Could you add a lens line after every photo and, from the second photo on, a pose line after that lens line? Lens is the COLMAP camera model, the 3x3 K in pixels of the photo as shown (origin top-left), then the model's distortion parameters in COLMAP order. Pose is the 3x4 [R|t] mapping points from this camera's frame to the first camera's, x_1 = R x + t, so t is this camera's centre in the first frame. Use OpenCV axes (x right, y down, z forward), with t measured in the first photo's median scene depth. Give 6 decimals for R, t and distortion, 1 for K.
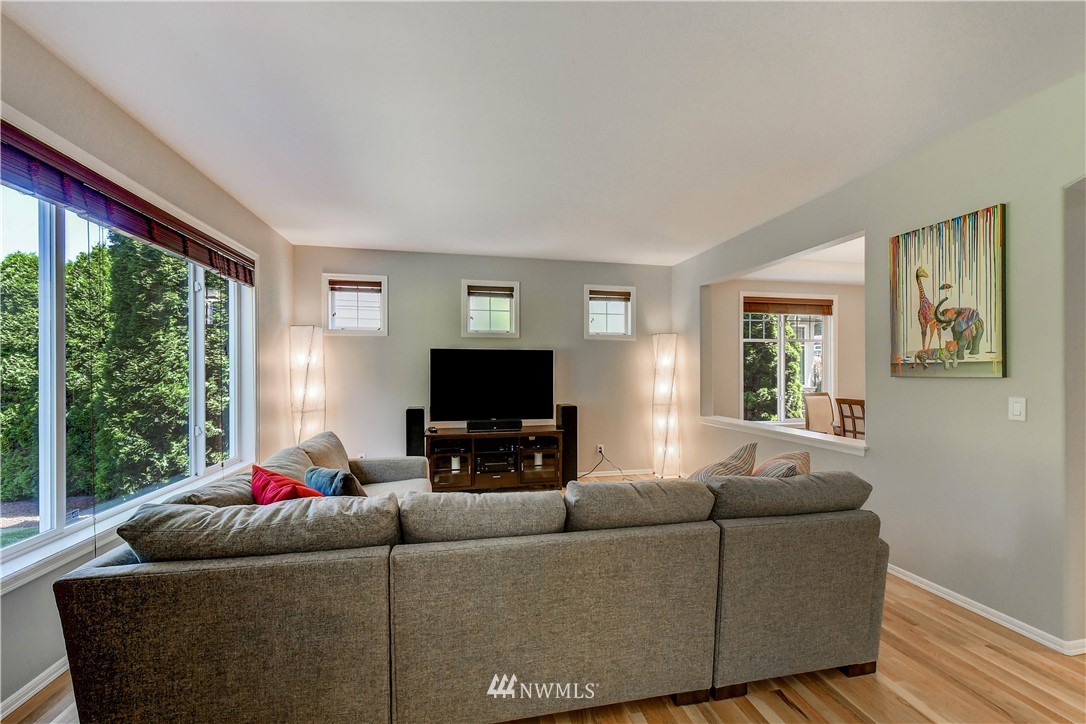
lens RADIAL K [[434.7, 0, 546.2], [0, 434.7, 375.6], [0, 0, 1]] dist [0.003456, 0.000175]
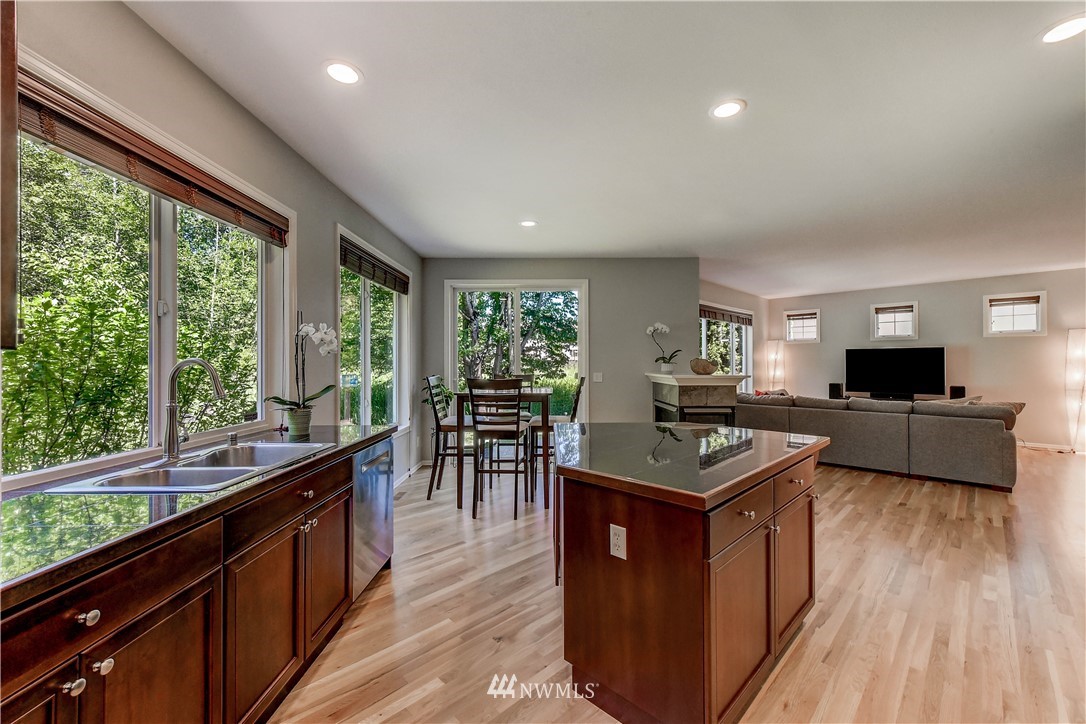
lens RADIAL K [[438.0, 0, 543.0], [0, 438.0, 362.0], [0, 0, 1]] dist [-0.001883, 0.000148]
pose [[0.528949, -0.004628, -0.848641, 0.531946], [-0.006551, 0.999933, -0.009536, 0.012908], [0.848628, 0.010604, 0.528883, -0.870237]]
